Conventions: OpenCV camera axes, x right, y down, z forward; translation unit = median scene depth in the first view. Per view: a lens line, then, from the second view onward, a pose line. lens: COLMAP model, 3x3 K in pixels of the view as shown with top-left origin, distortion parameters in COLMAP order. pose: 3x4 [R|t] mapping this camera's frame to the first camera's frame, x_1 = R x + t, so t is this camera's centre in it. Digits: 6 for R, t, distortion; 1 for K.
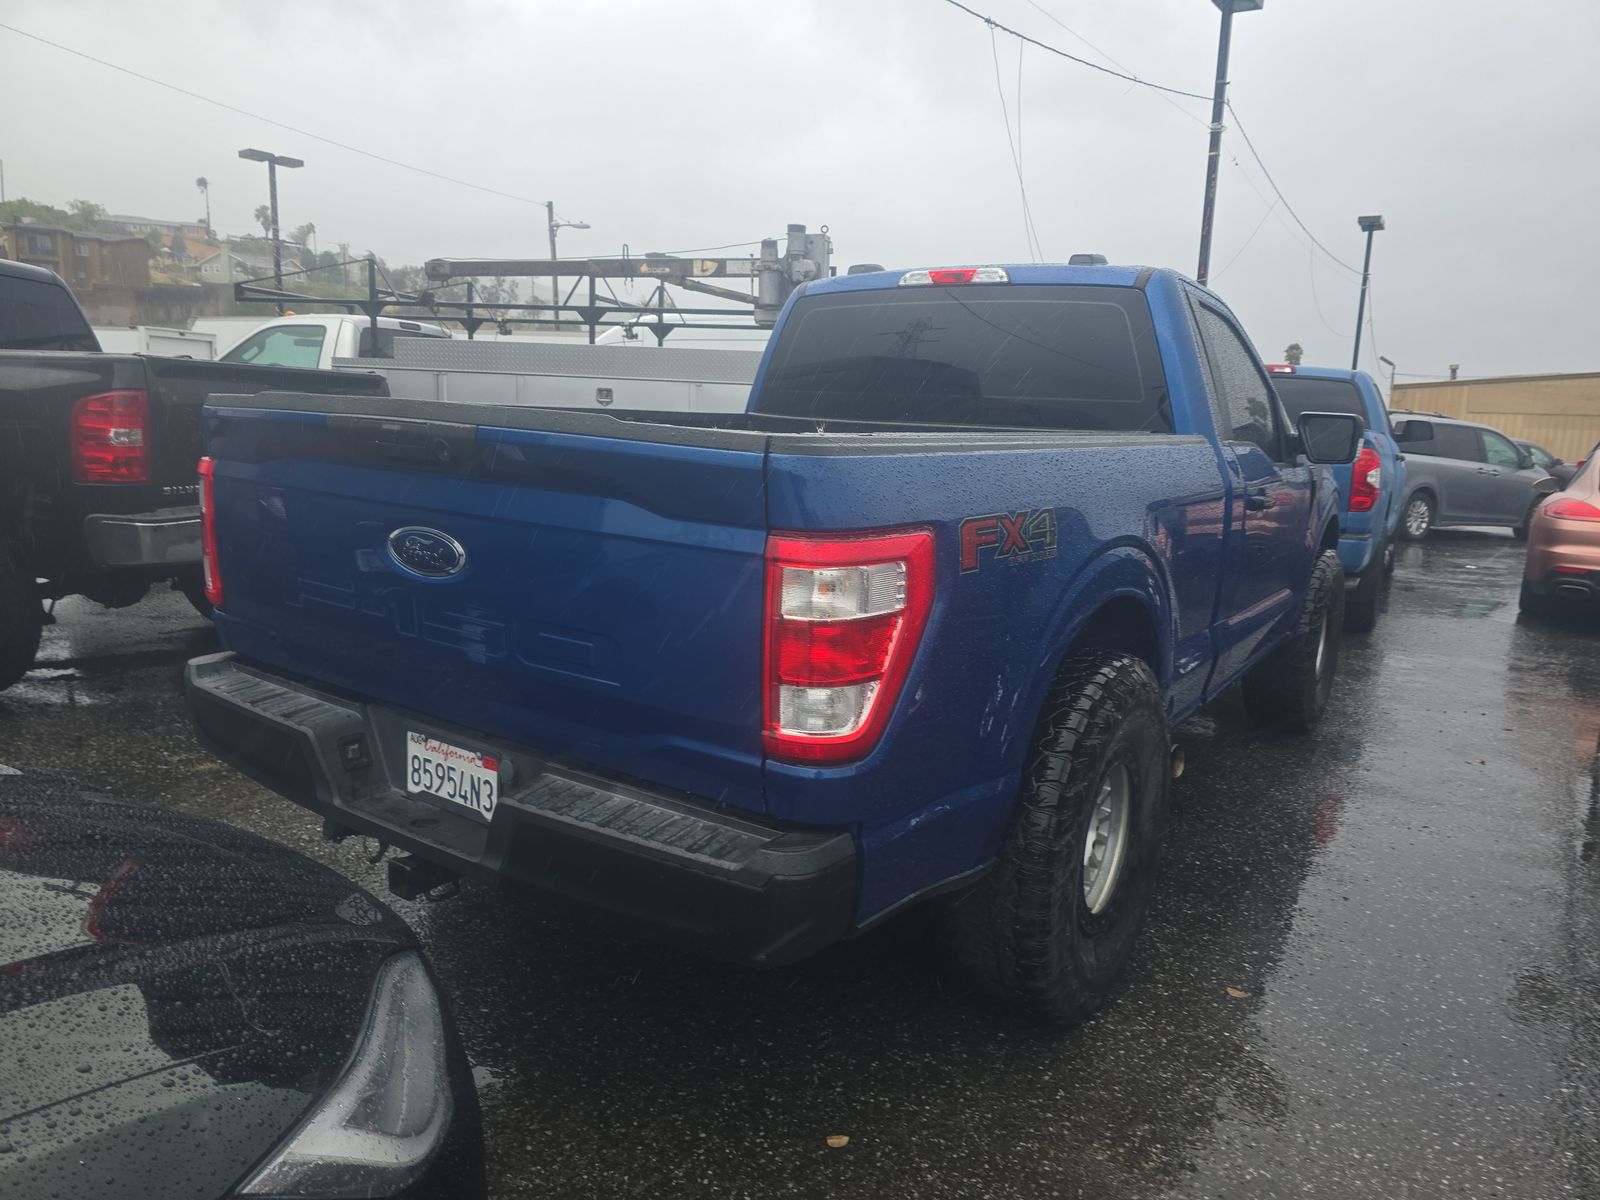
lens RADIAL K [[1078.5, 0, 786.2], [0, 1078.5, 590.3], [0, 0, 1]] dist [0.053077, -0.049221]
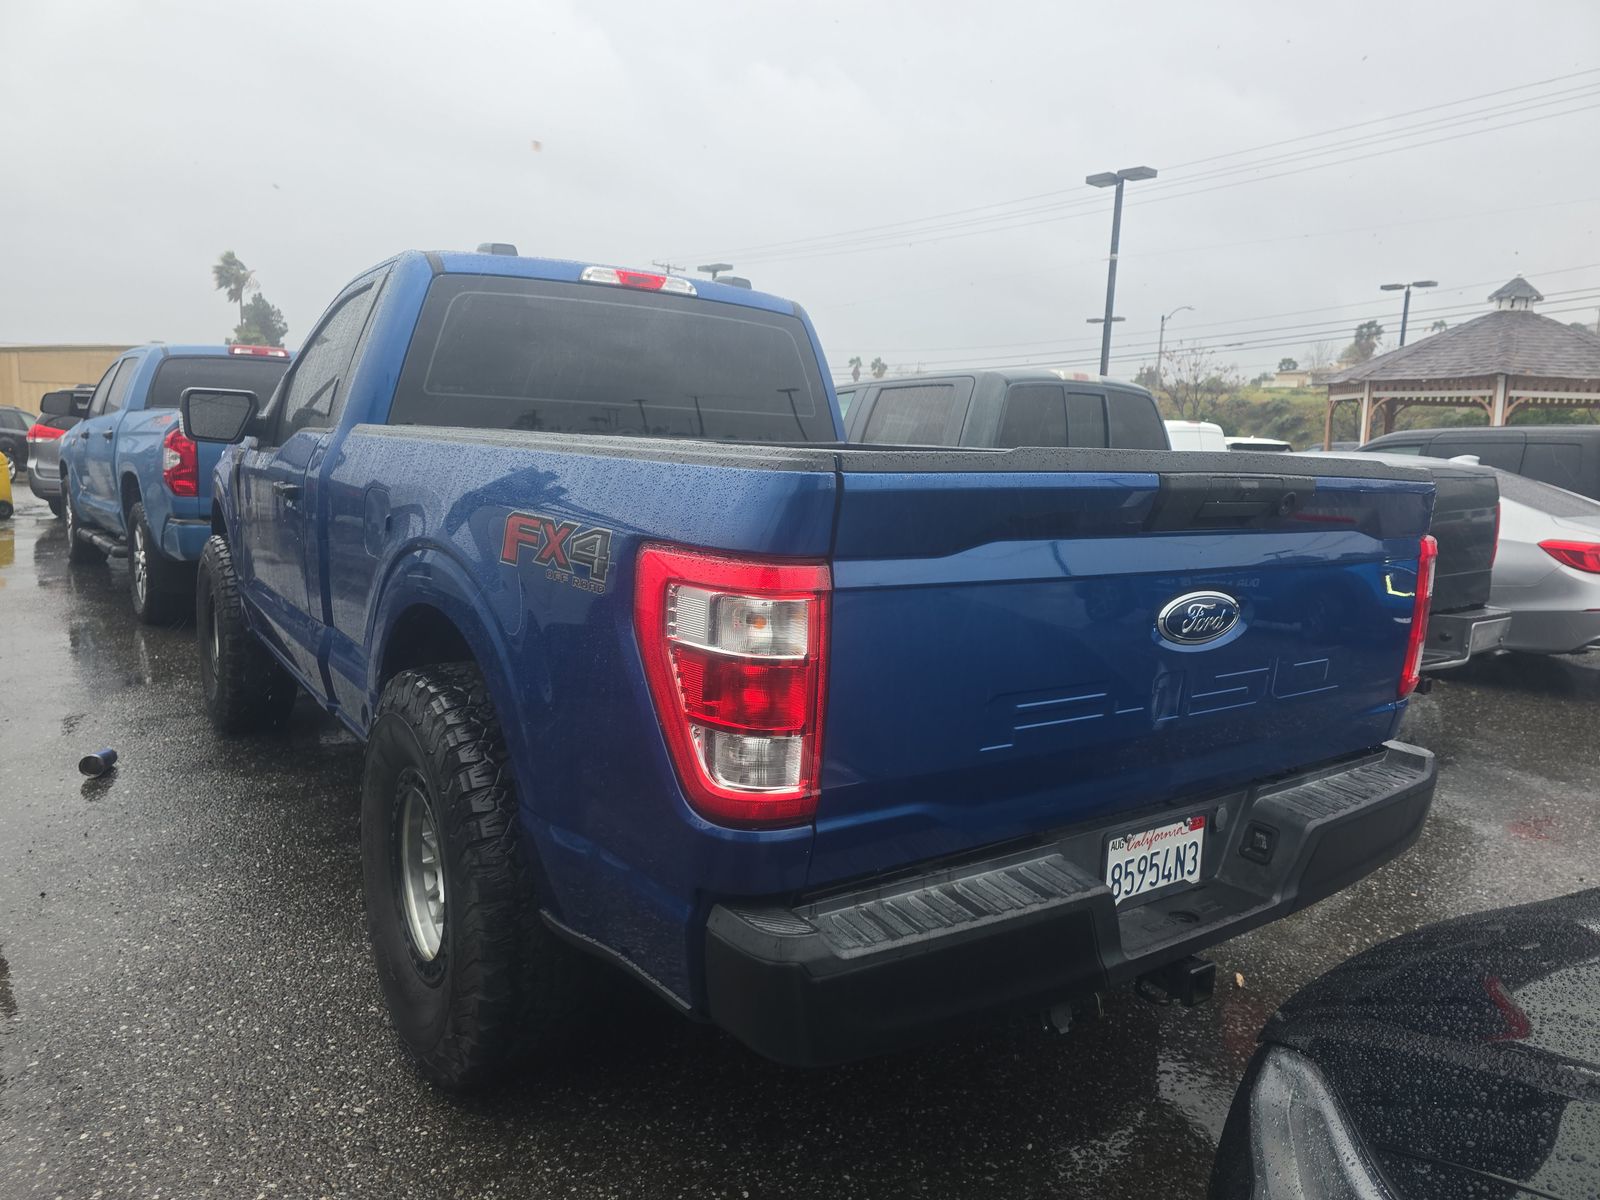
lens RADIAL K [[1078.5, 0, 808.7], [0, 1078.5, 593.2], [0, 0, 1]] dist [0.053077, -0.049221]
pose [[0.333478, -0.163841, 0.928412, -1.185842], [0.133733, 0.983046, 0.125447, -0.197968], [-0.933225, 0.082325, 0.349735, 0.914758]]
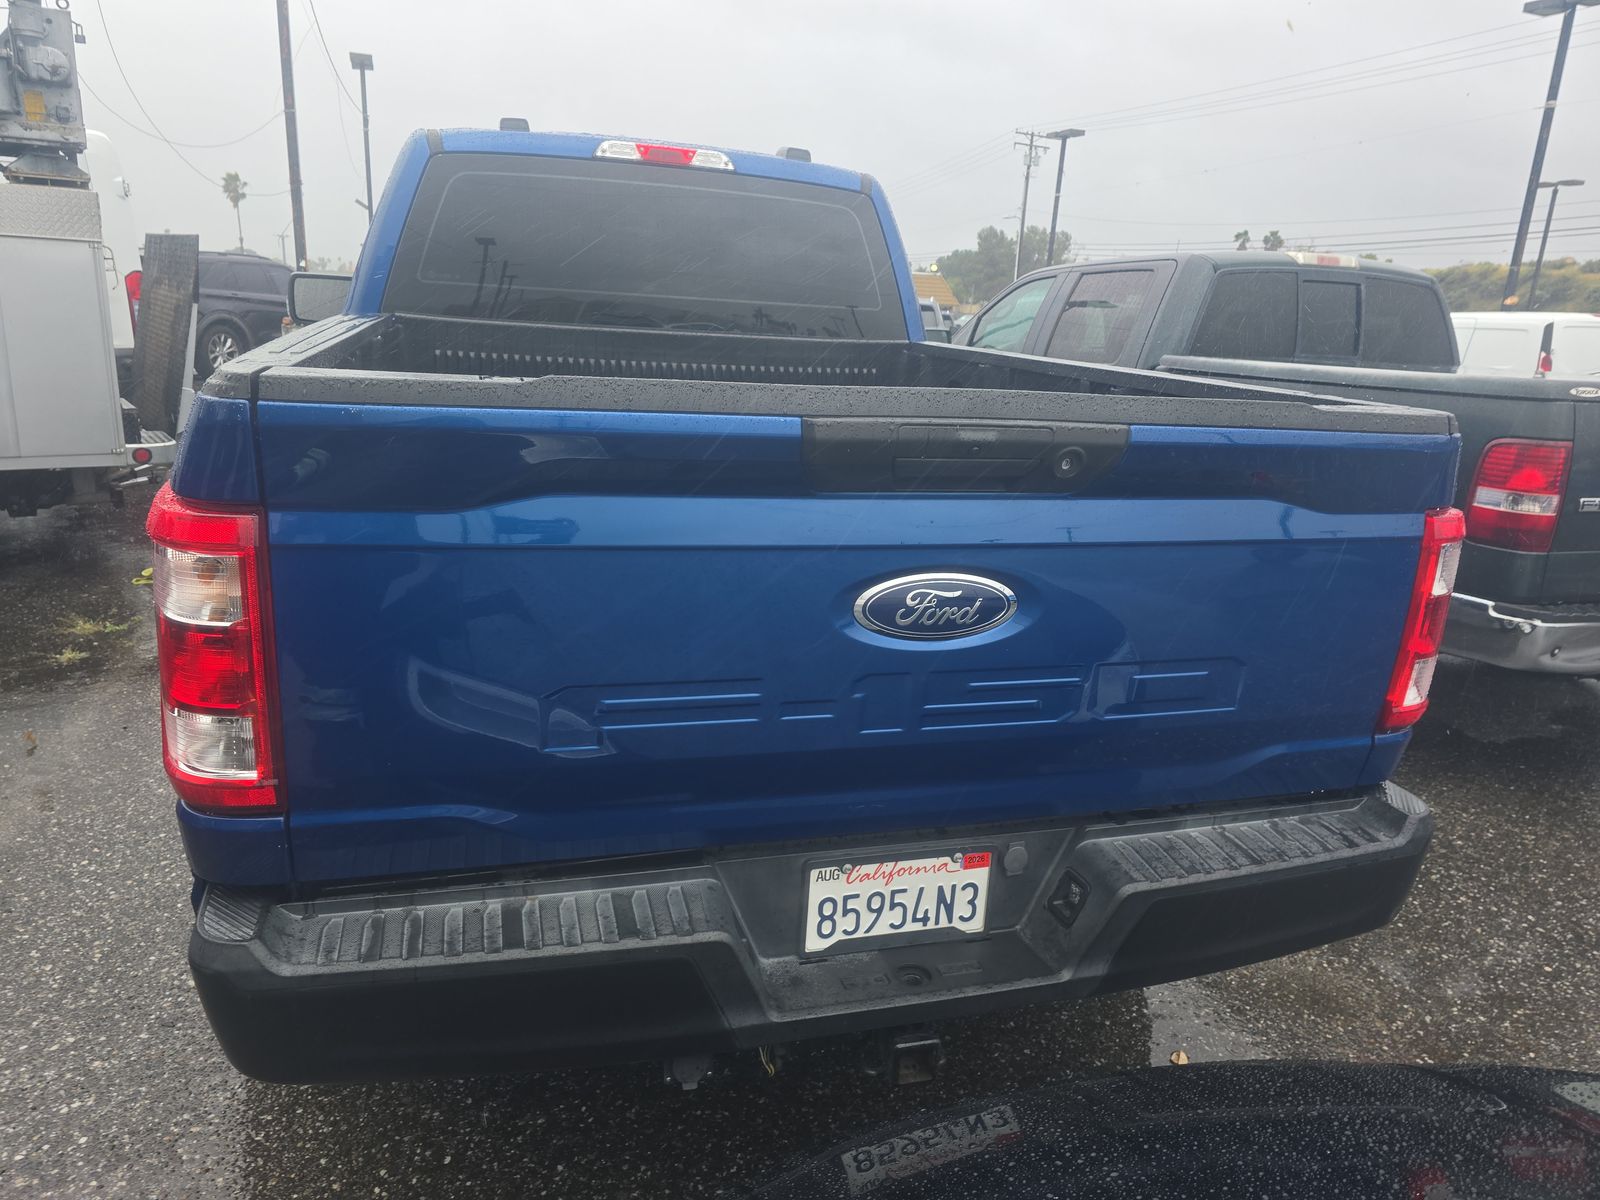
lens RADIAL K [[1078.5, 0, 805.0], [0, 1078.5, 594.7], [0, 0, 1]] dist [0.053077, -0.049221]
pose [[0.617782, -0.213697, 0.756755, -0.833147], [0.101711, 0.975997, 0.192575, -0.170378], [-0.779743, -0.041999, 0.624689, 0.593268]]
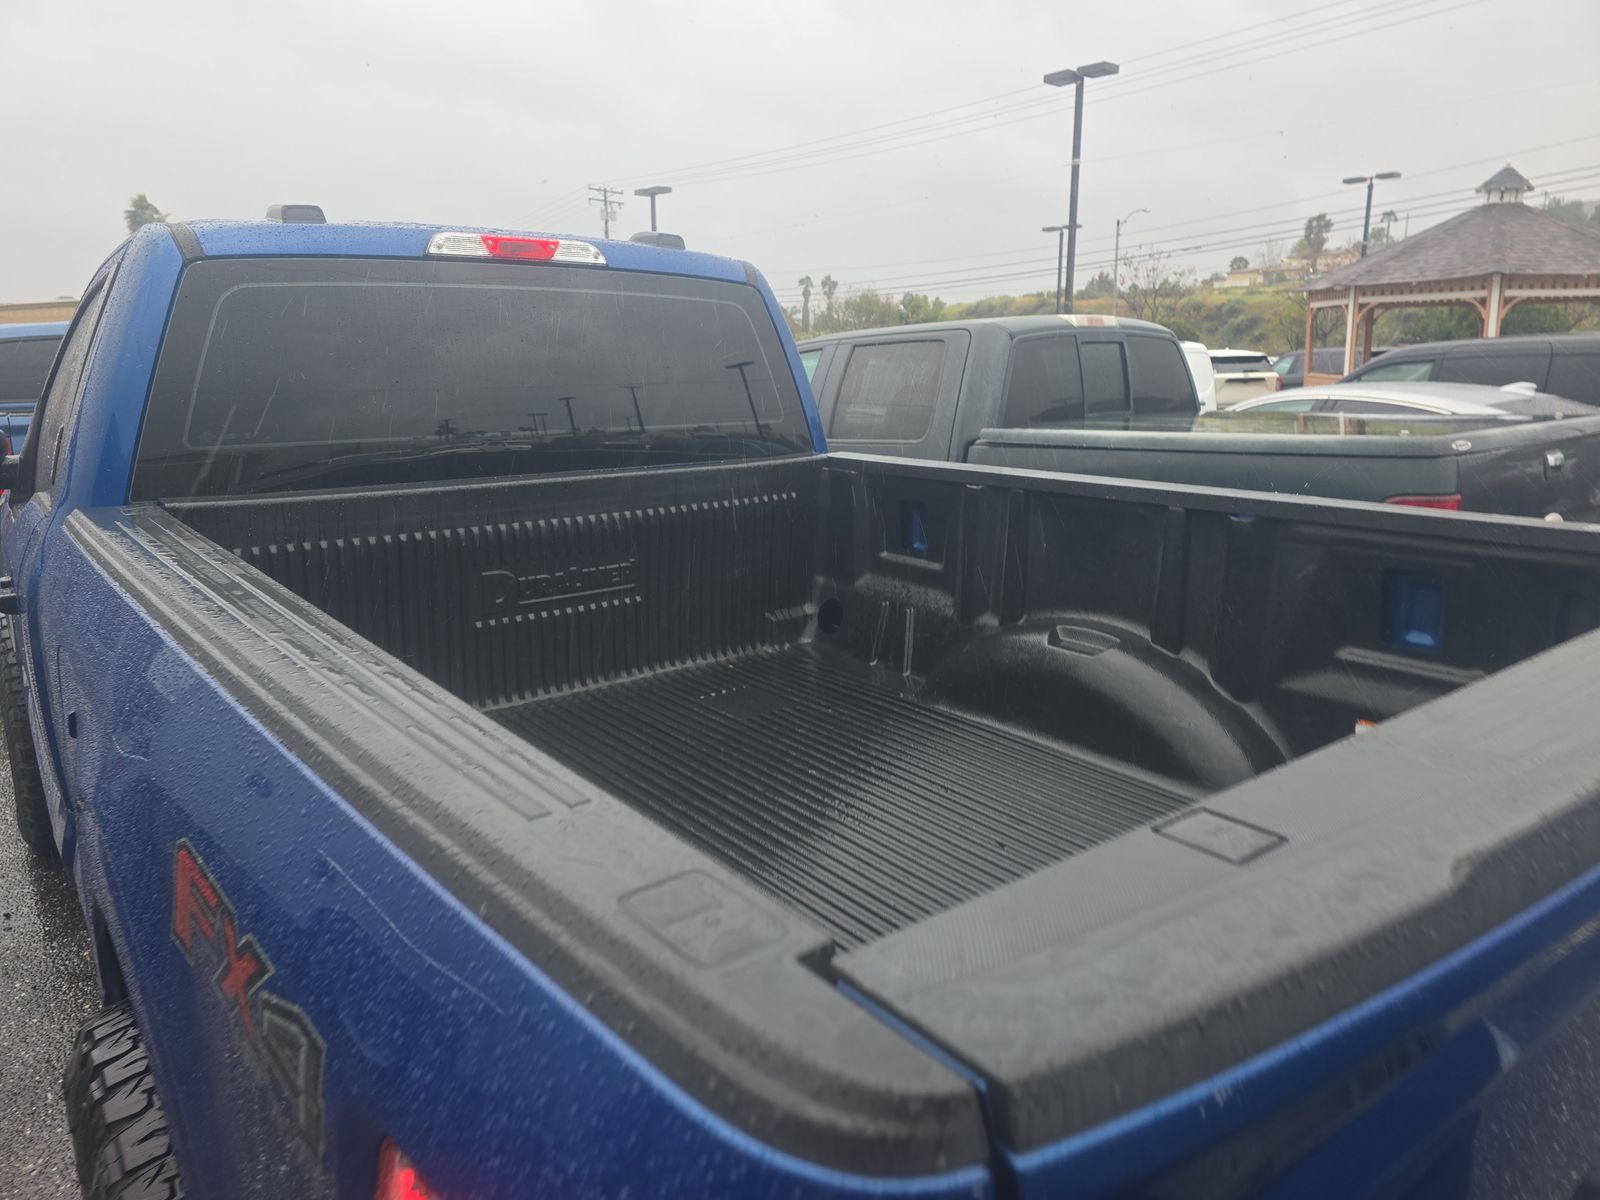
lens RADIAL K [[1078.5, 0, 807.8], [0, 1078.5, 593.2], [0, 0, 1]] dist [0.053077, -0.049221]
pose [[0.292095, -0.245232, 0.924414, -0.732194], [0.182017, 0.963155, 0.197996, -0.310862], [-0.938909, 0.110425, 0.325969, 1.073324]]
